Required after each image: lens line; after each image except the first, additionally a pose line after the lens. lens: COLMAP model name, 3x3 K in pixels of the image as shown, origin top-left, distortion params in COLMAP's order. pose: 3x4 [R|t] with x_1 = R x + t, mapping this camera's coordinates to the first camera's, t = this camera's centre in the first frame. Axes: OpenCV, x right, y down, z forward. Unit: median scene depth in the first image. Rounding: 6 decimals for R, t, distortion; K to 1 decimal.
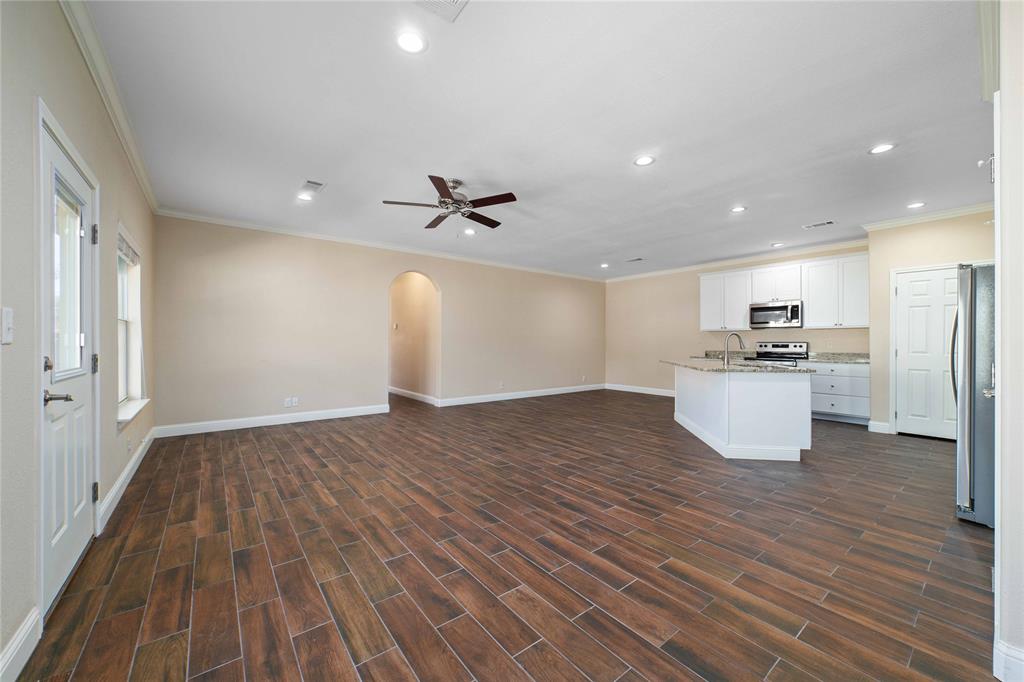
lens RADIAL K [[386.2, 0, 515.3], [0, 386.2, 344.0], [0, 0, 1]] dist [-0.000477, -0.000182]
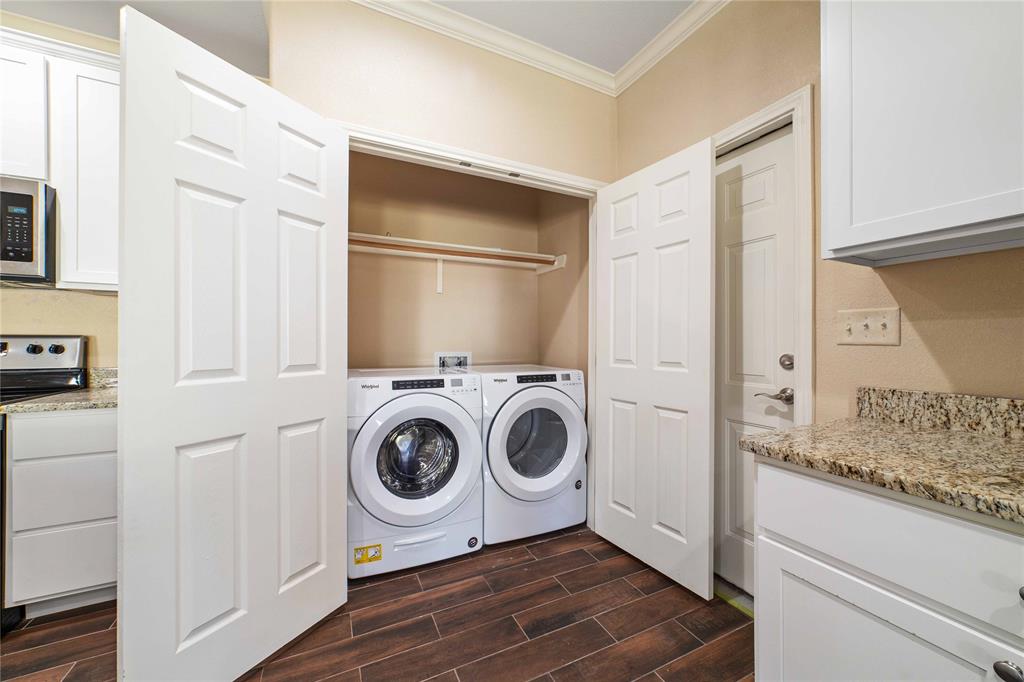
lens RADIAL K [[386.2, 0, 515.4], [0, 386.2, 343.6], [0, 0, 1]] dist [-0.000477, -0.000182]
pose [[0.218990, -0.002865, 0.975723, 1.069282], [0.002003, 0.999995, 0.002487, 0.003574], [-0.975725, 0.001410, 0.218995, 1.195704]]
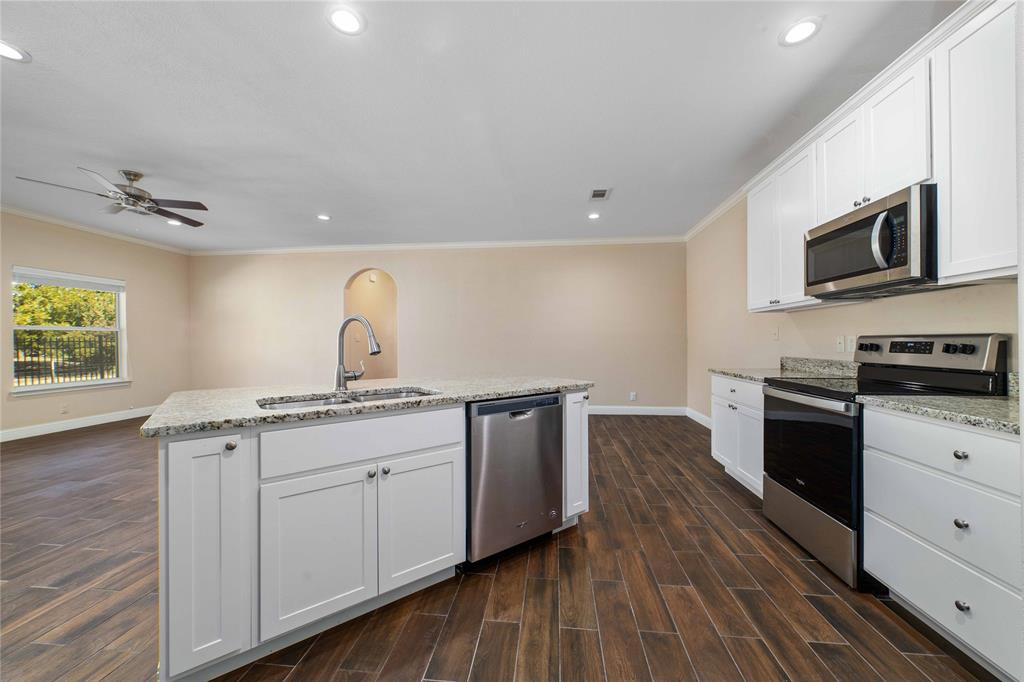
lens RADIAL K [[386.2, 0, 518.5], [0, 386.2, 344.9], [0, 0, 1]] dist [-0.000477, -0.000182]
pose [[0.725286, 0.000017, -0.688448, 1.448430], [0.004721, 0.999976, 0.004997, 0.000265], [0.688431, -0.006874, 0.725269, 1.168661]]
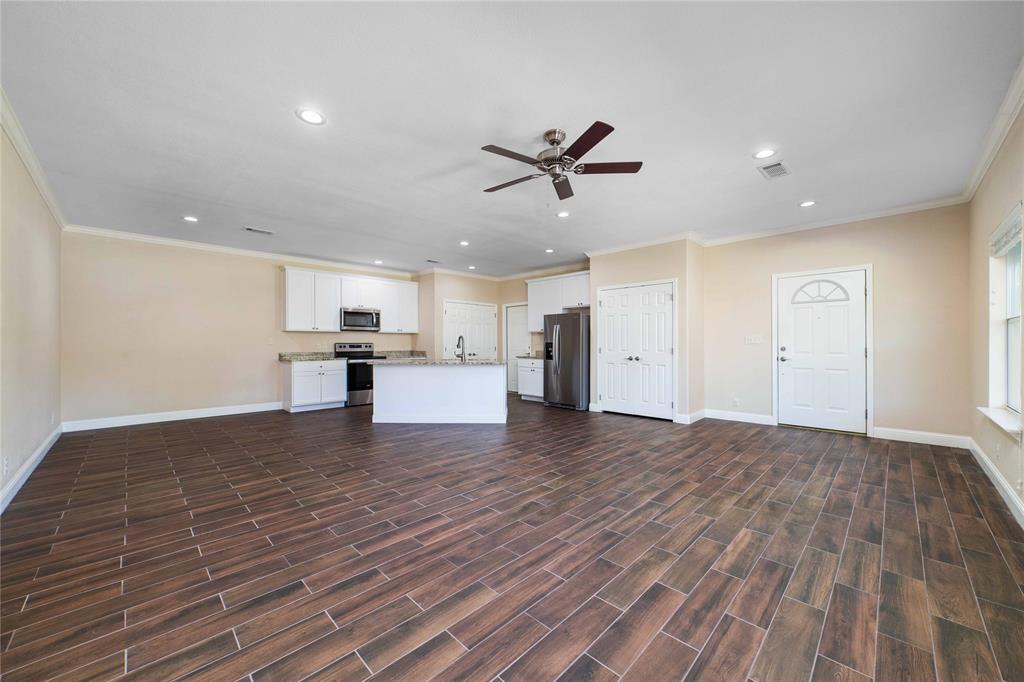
lens RADIAL K [[386.2, 0, 512.3], [0, 386.2, 340.1], [0, 0, 1]] dist [-0.000477, -0.000182]
pose [[-0.121016, 0.006644, 0.992628, -1.108820], [0.006555, 0.999961, -0.005894, -0.007946], [-0.992629, 0.005794, -0.121055, 1.420063]]
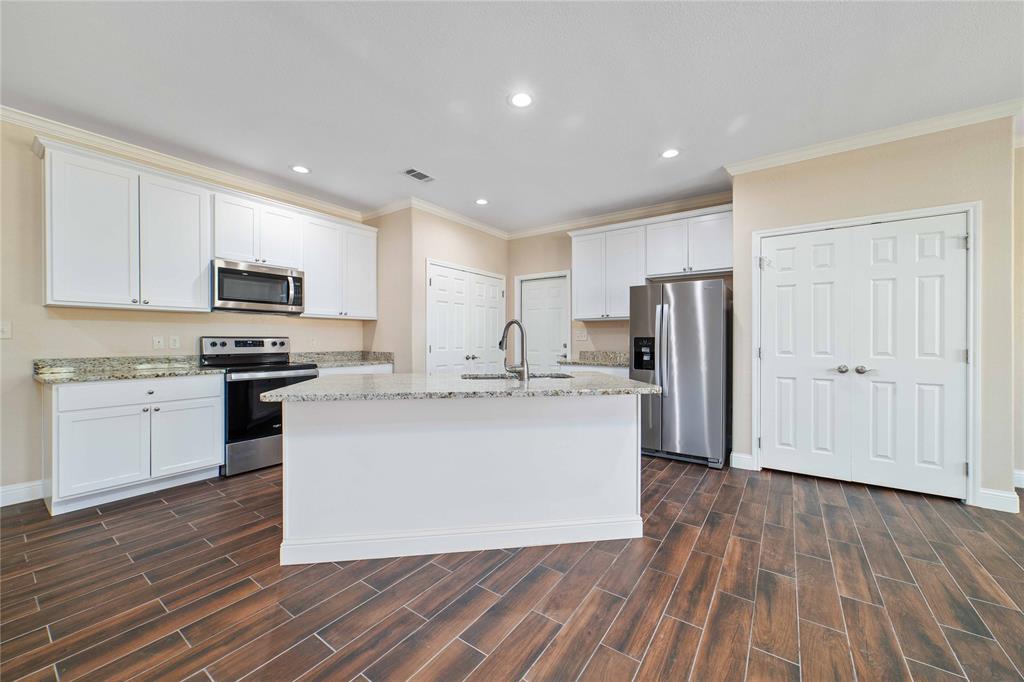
lens RADIAL K [[386.2, 0, 515.3], [0, 386.2, 340.6], [0, 0, 1]] dist [-0.000477, -0.000182]
pose [[-0.289168, -0.005052, 0.957265, 0.058870], [0.002244, 0.999980, 0.005955, -0.004117], [-0.957276, 0.003870, -0.289151, 1.668455]]
